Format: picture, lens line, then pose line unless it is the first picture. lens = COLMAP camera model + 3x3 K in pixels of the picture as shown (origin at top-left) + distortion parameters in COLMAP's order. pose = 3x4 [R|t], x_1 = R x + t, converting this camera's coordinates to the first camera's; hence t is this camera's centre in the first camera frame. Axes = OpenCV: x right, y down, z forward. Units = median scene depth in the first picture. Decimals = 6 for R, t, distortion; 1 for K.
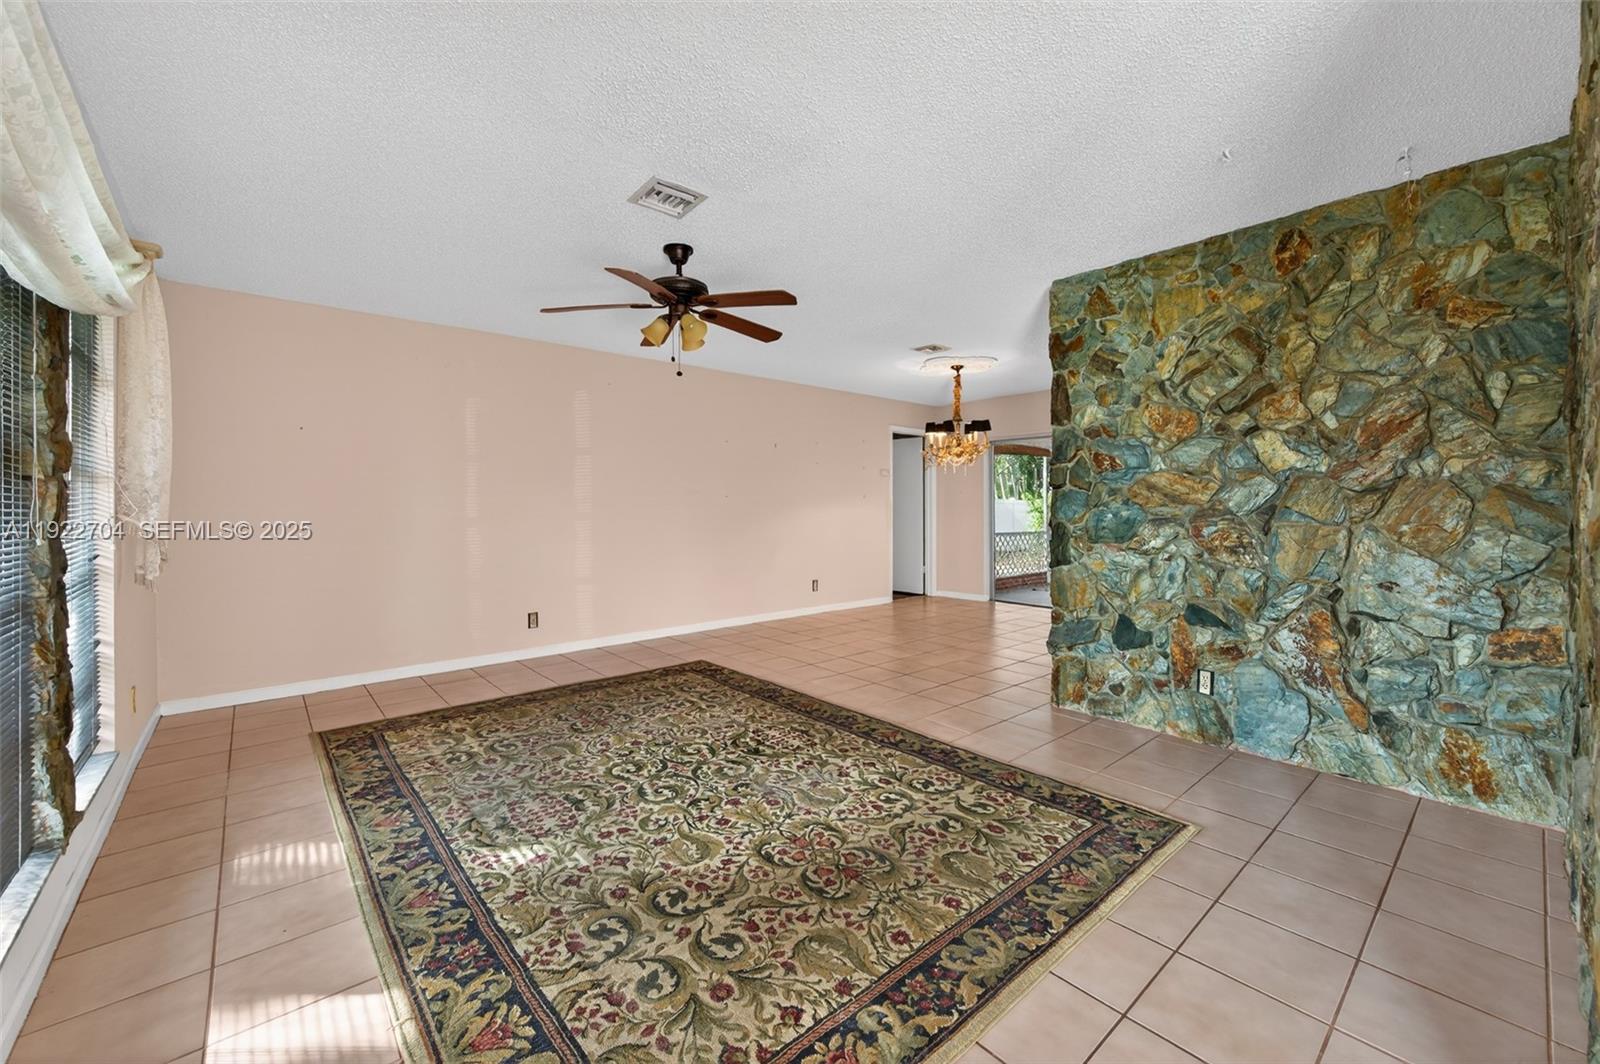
lens RADIAL K [[629.4, 0, 800.3], [0, 629.4, 516.5], [0, 0, 1]] dist [-0.000699, -0.000179]
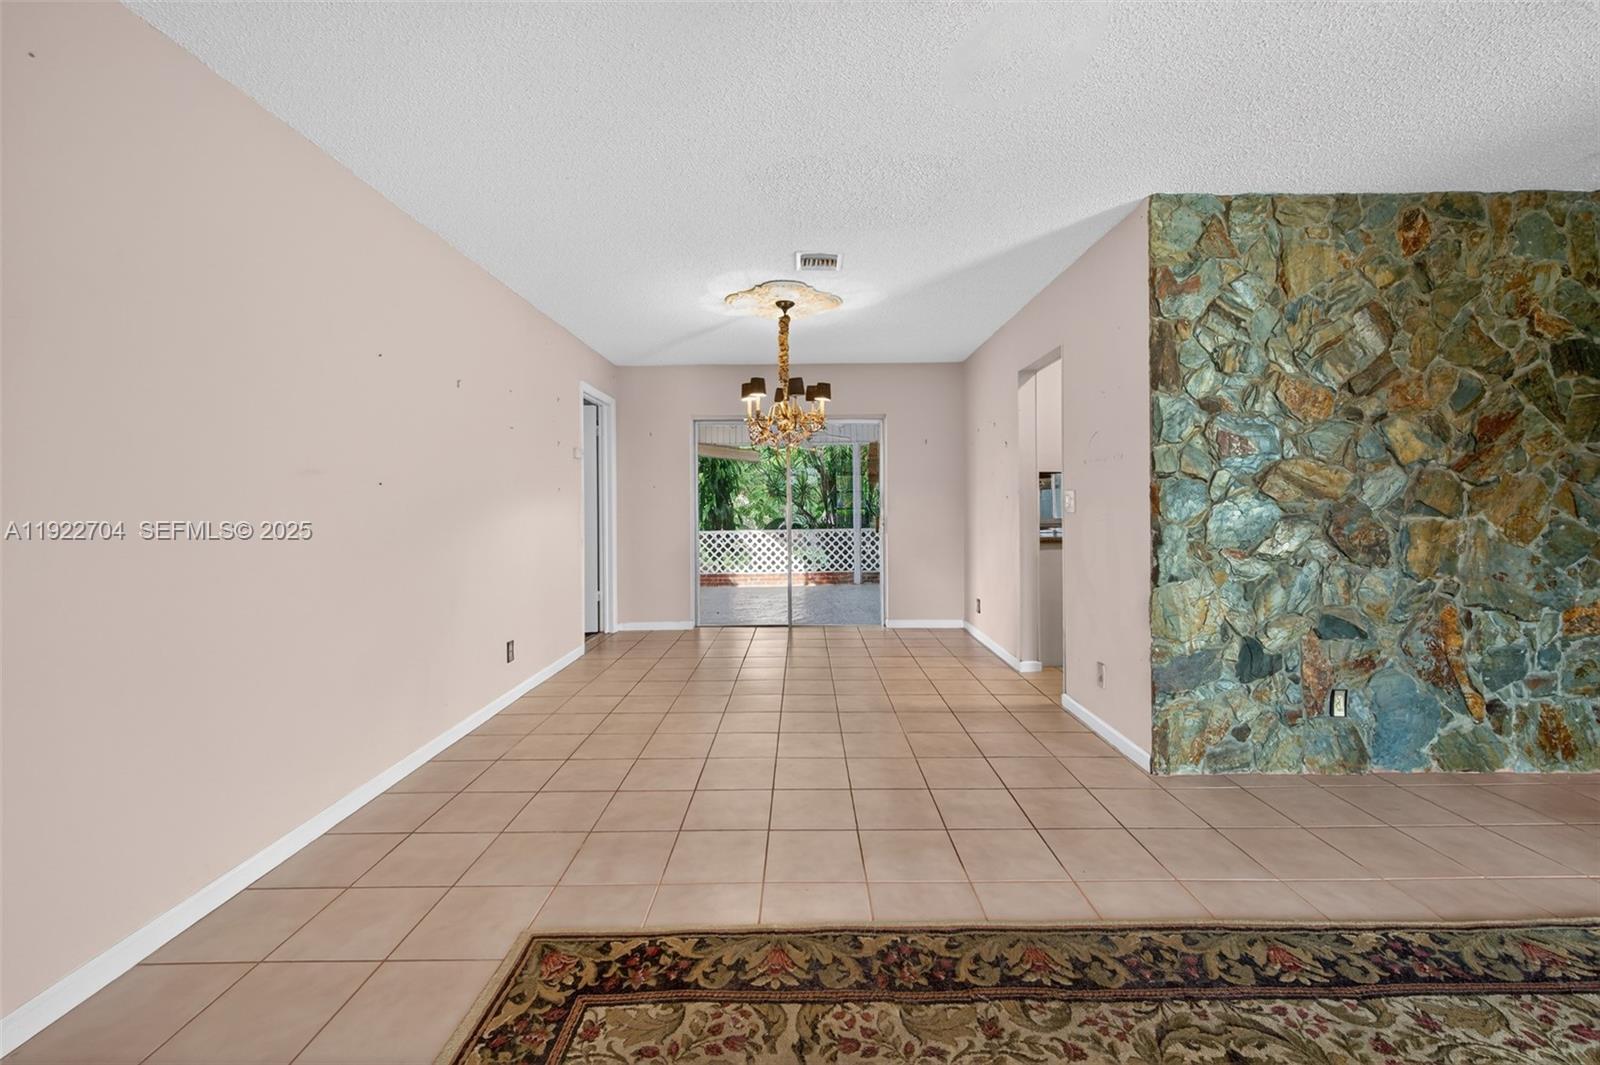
lens RADIAL K [[632.1, 0, 802.1], [0, 632.1, 509.1], [0, 0, 1]] dist [0.001817, 0.000311]
pose [[0.649005, -0.006846, 0.760753, -0.496971], [0.018663, 0.999802, -0.006925, -0.012070], [-0.760555, 0.018692, 0.649004, 0.983440]]
